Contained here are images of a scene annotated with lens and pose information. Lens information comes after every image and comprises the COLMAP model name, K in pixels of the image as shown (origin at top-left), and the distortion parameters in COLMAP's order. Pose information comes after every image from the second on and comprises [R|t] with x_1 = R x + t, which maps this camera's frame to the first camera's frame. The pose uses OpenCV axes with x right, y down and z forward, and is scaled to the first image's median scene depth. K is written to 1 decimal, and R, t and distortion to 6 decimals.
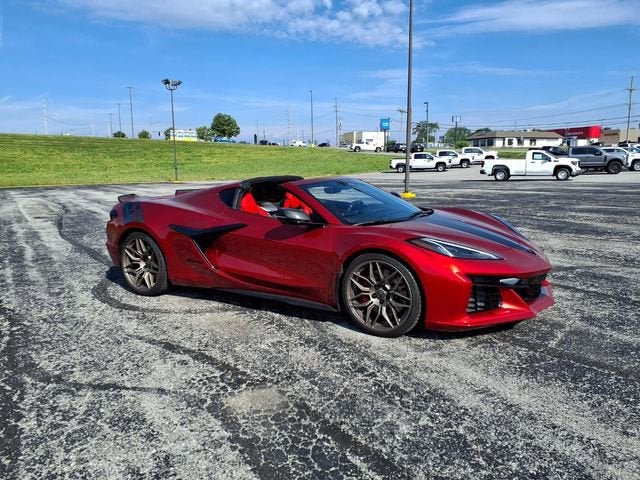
lens RADIAL K [[511.9, 0, 315.5], [0, 511.9, 246.6], [0, 0, 1]] dist [0.058116, -0.077703]
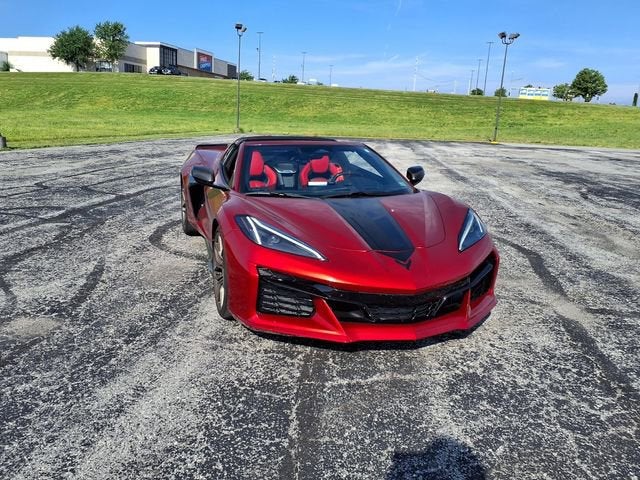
lens RADIAL K [[511.9, 0, 312.6], [0, 511.9, 242.2], [0, 0, 1]] dist [0.058116, -0.077703]
pose [[0.781824, 0.194550, -0.592369, 0.559737], [-0.152972, 0.980887, 0.120253, -0.065256], [0.604442, -0.003401, 0.796642, 0.255519]]
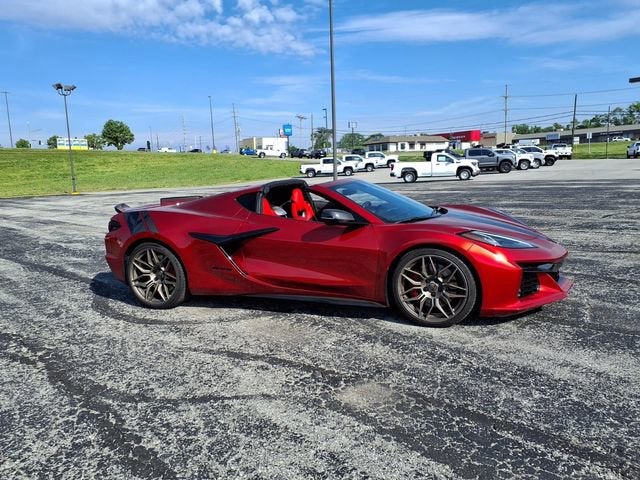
lens RADIAL K [[511.9, 0, 317.9], [0, 511.9, 252.3], [0, 0, 1]] dist [0.058116, -0.077703]
pose [[0.979626, -0.055708, 0.192951, -0.216761], [0.055930, 0.998425, 0.004303, 0.002651], [-0.192887, 0.006577, 0.981199, 0.005309]]
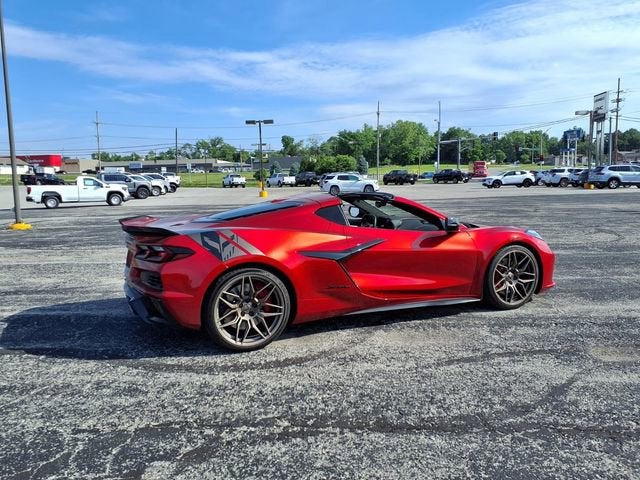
lens RADIAL K [[509.9, 0, 324.3], [0, 509.9, 245.6], [0, 0, 1]] dist [0.059897, -0.078513]
pose [[0.550078, -0.098165, 0.829324, -0.875817], [0.143286, 0.989435, 0.022078, -0.060856], [-0.822729, 0.106686, 0.558332, 0.460493]]
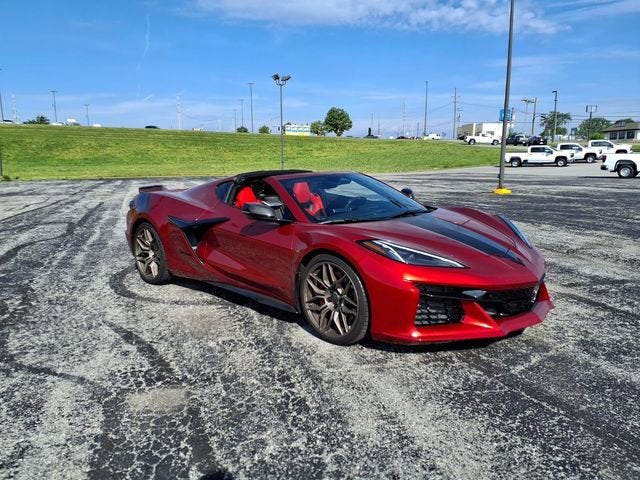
lens RADIAL K [[509.9, 0, 316.1], [0, 509.9, 246.5], [0, 0, 1]] dist [0.059897, -0.078513]
pose [[0.975243, 0.043922, -0.216729, 0.207136], [-0.041195, 0.999005, 0.017087, -0.011110], [0.217263, -0.007735, 0.976082, 0.063933]]
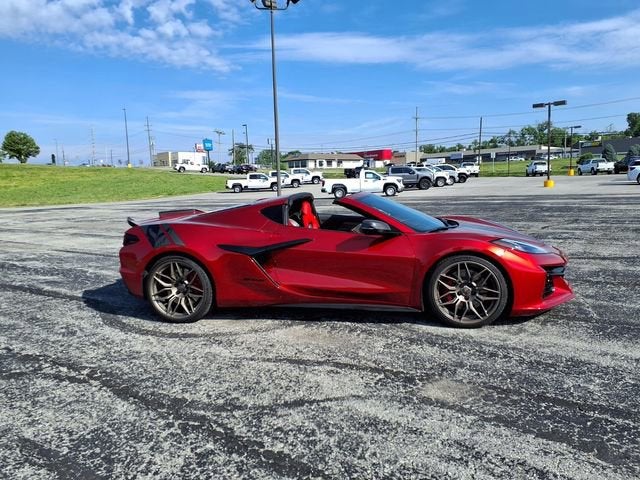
lens RADIAL K [[509.9, 0, 319.6], [0, 509.9, 252.5], [0, 0, 1]] dist [0.059897, -0.078513]
pose [[0.933661, -0.065846, 0.352052, -0.409858], [0.075668, 0.997032, -0.014196, -0.001032], [-0.350073, 0.039893, 0.935873, 0.028229]]
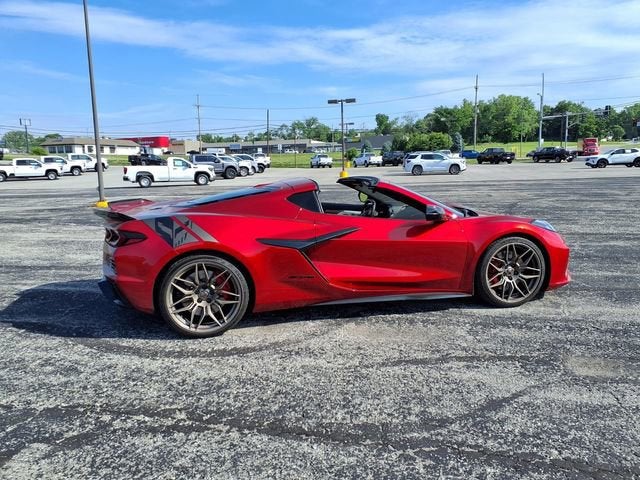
lens RADIAL K [[509.9, 0, 322.1], [0, 509.9, 250.2], [0, 0, 1]] dist [0.059897, -0.078513]
pose [[0.696546, -0.118704, 0.707625, -0.724885], [0.123807, 0.991311, 0.044423, -0.045564], [-0.706750, 0.056666, 0.705190, 0.329869]]
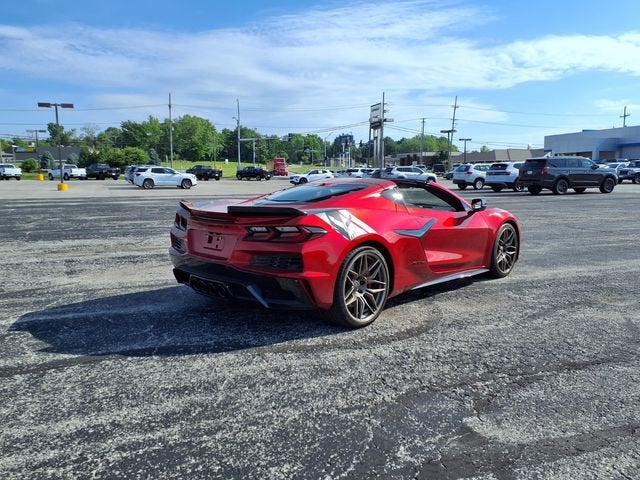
lens RADIAL K [[509.9, 0, 322.8], [0, 509.9, 233.8], [0, 0, 1]] dist [0.059897, -0.078513]
pose [[0.169558, -0.094488, 0.980980, -1.079932], [0.156128, 0.985398, 0.067928, -0.106983], [-0.973075, 0.141641, 0.181834, 0.885321]]
